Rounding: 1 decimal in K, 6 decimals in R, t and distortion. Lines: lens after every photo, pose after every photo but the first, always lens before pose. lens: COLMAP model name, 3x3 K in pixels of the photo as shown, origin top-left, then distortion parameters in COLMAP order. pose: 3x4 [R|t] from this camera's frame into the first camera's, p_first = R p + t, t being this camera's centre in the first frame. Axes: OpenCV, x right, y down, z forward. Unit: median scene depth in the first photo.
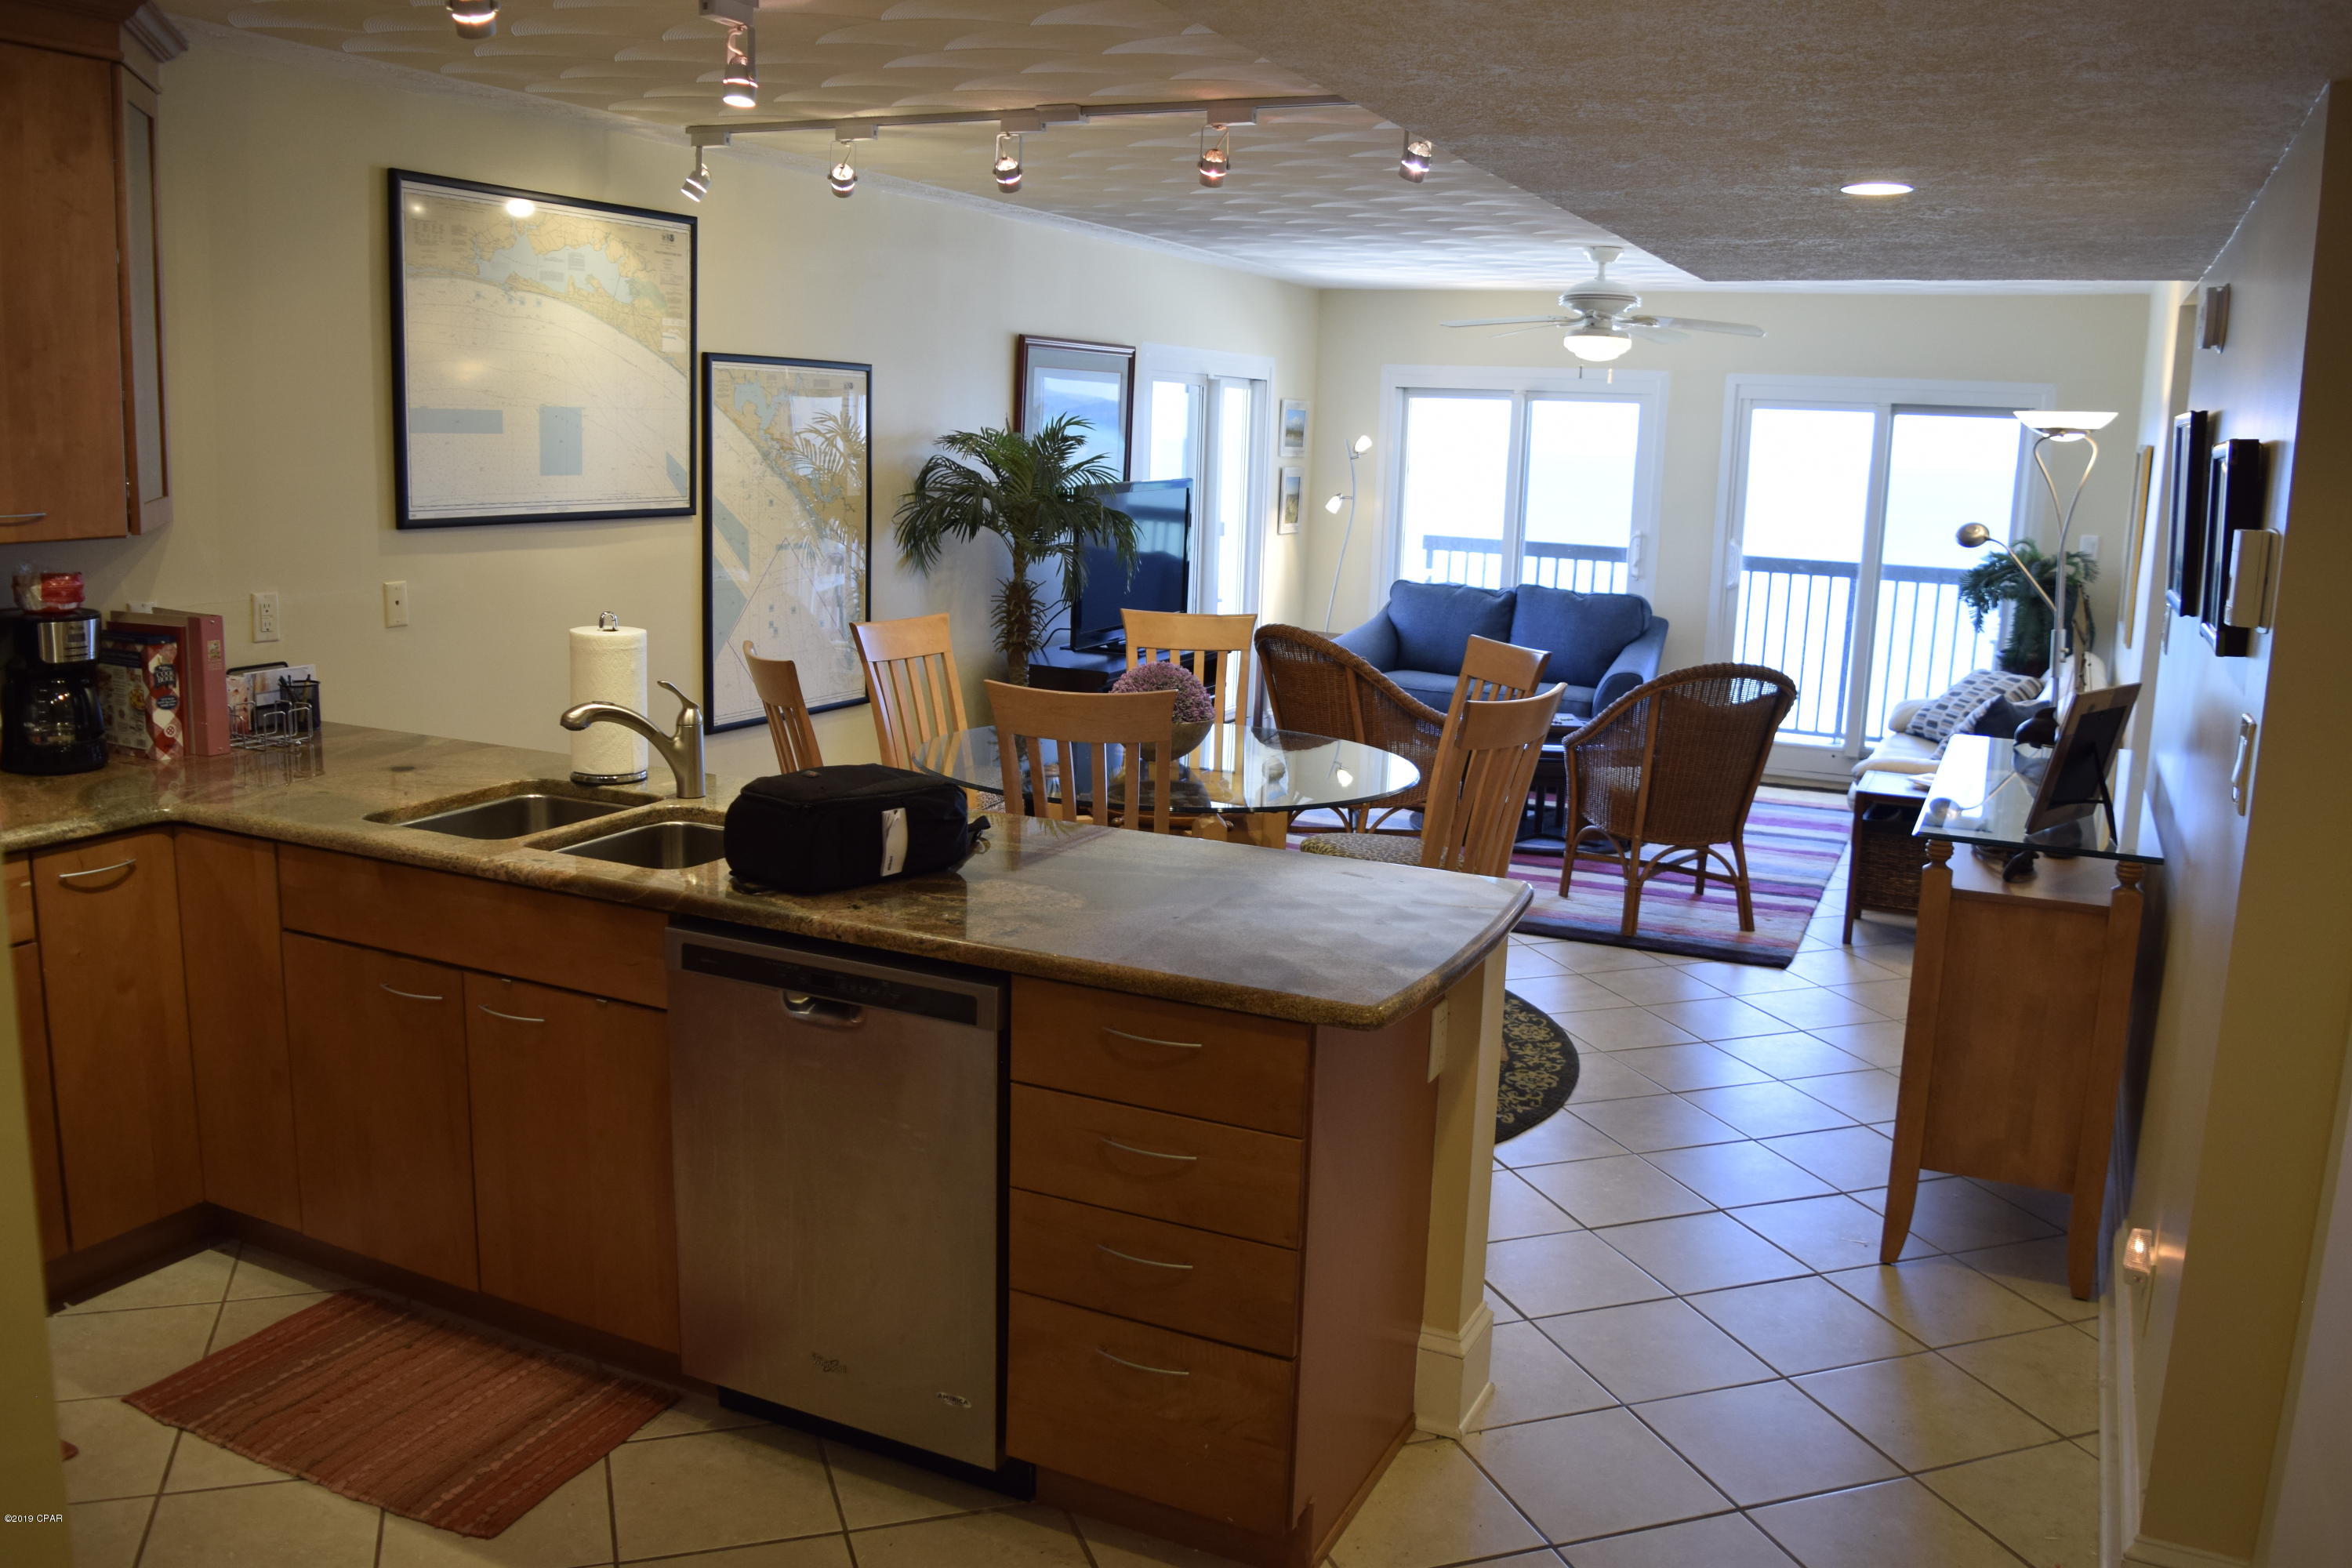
lens RADIAL K [[1864.1, 0, 1176.0], [0, 1864.1, 784.0], [0, 0, 1]] dist [-0.082299, 0.002482]
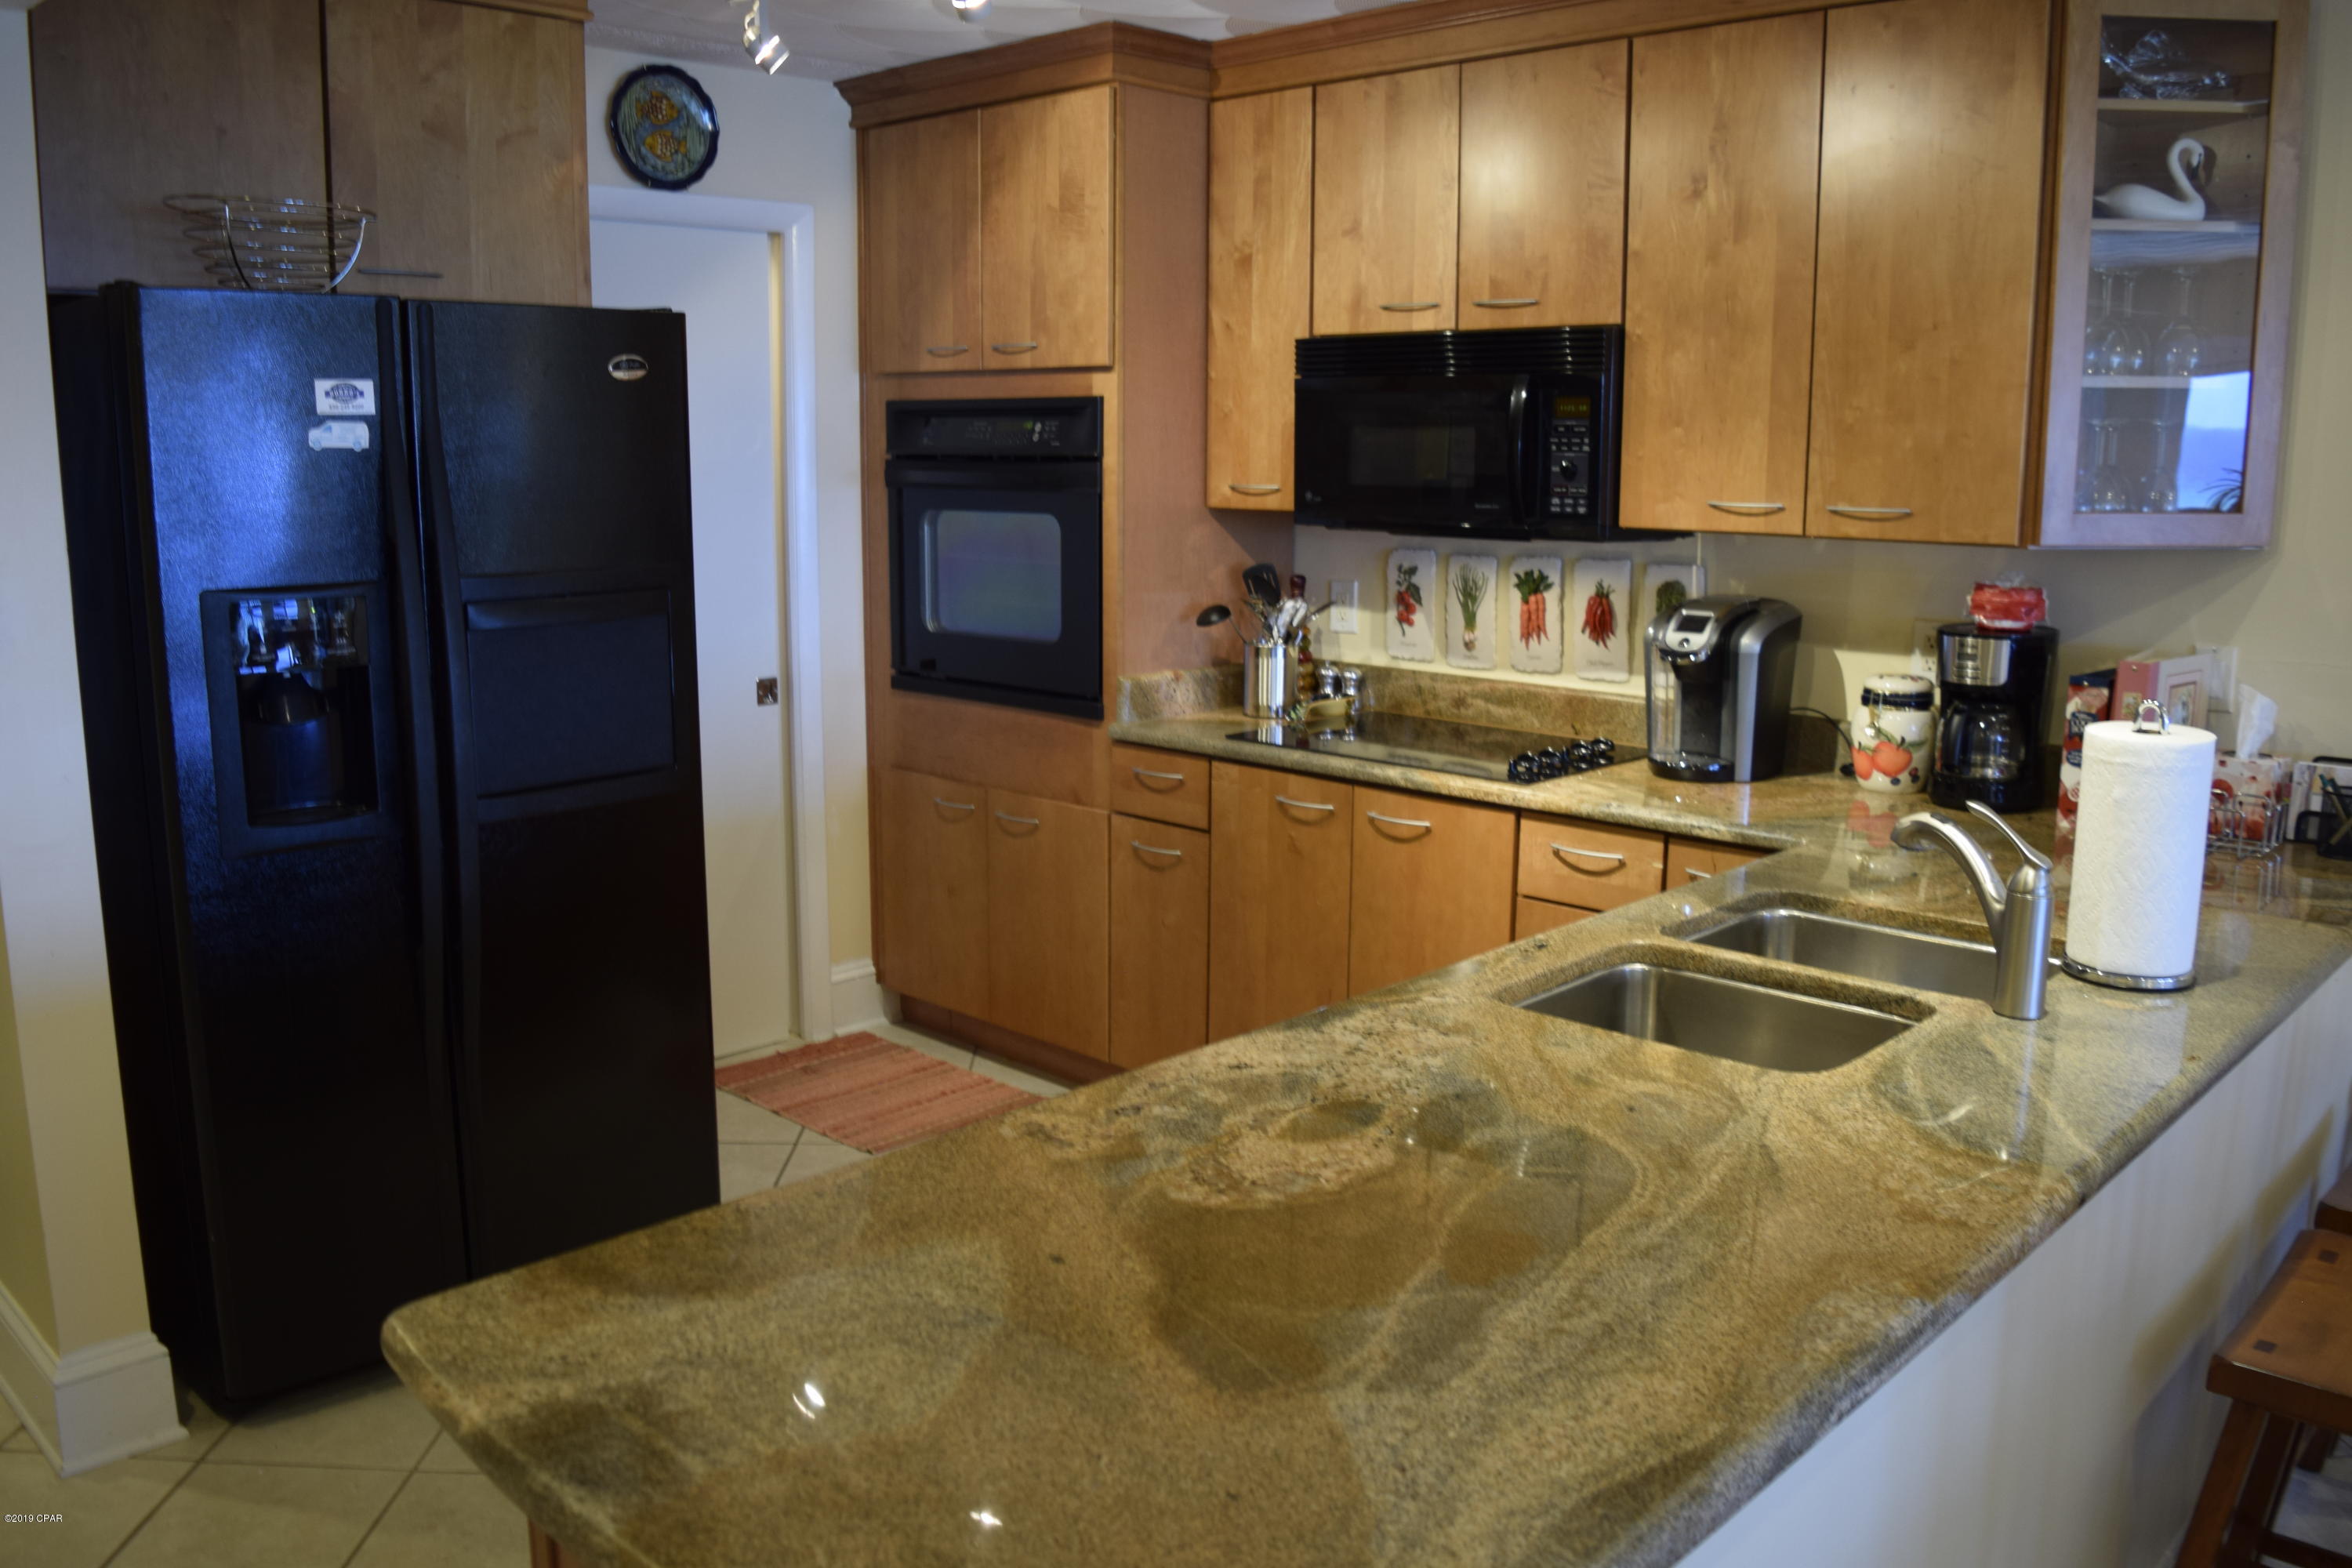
lens RADIAL K [[1864.1, 0, 1176.0], [0, 1864.1, 784.0], [0, 0, 1]] dist [-0.082299, 0.002482]
pose [[-0.317862, 0.139805, -0.937773, 0.327659], [-0.192963, 0.958830, 0.208350, -0.121396], [0.928294, 0.247182, -0.277798, 0.825498]]
